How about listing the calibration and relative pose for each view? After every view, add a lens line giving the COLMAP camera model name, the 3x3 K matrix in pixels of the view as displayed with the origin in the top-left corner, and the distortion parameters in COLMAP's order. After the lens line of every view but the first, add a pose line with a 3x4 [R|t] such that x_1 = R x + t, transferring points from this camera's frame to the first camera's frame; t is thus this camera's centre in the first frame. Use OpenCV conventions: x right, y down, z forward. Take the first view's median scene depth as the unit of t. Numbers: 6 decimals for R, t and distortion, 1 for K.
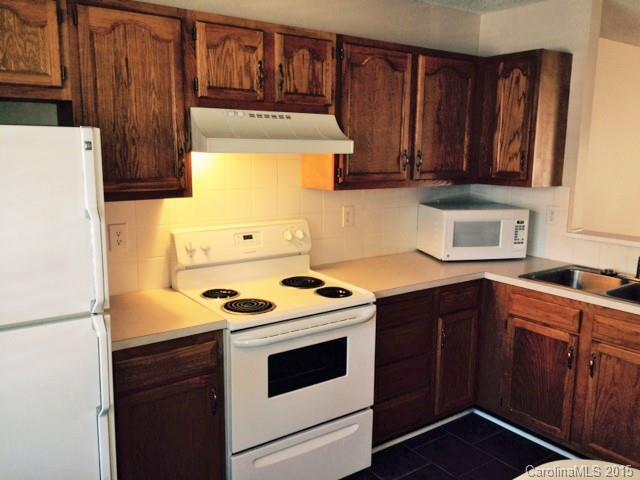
lens RADIAL K [[546.6, 0, 320.3], [0, 546.6, 241.7], [0, 0, 1]] dist [0.064257, -0.069238]
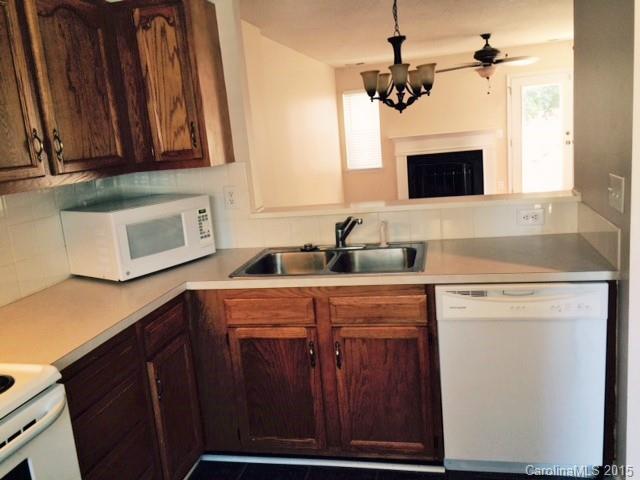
lens RADIAL K [[546.6, 0, 319.9], [0, 546.6, 239.0], [0, 0, 1]] dist [0.064257, -0.069238]
pose [[0.742904, -0.204941, 0.637254, -0.034767], [0.207562, 0.975585, 0.071775, -0.018788], [-0.636406, 0.078948, 0.767304, 0.291387]]
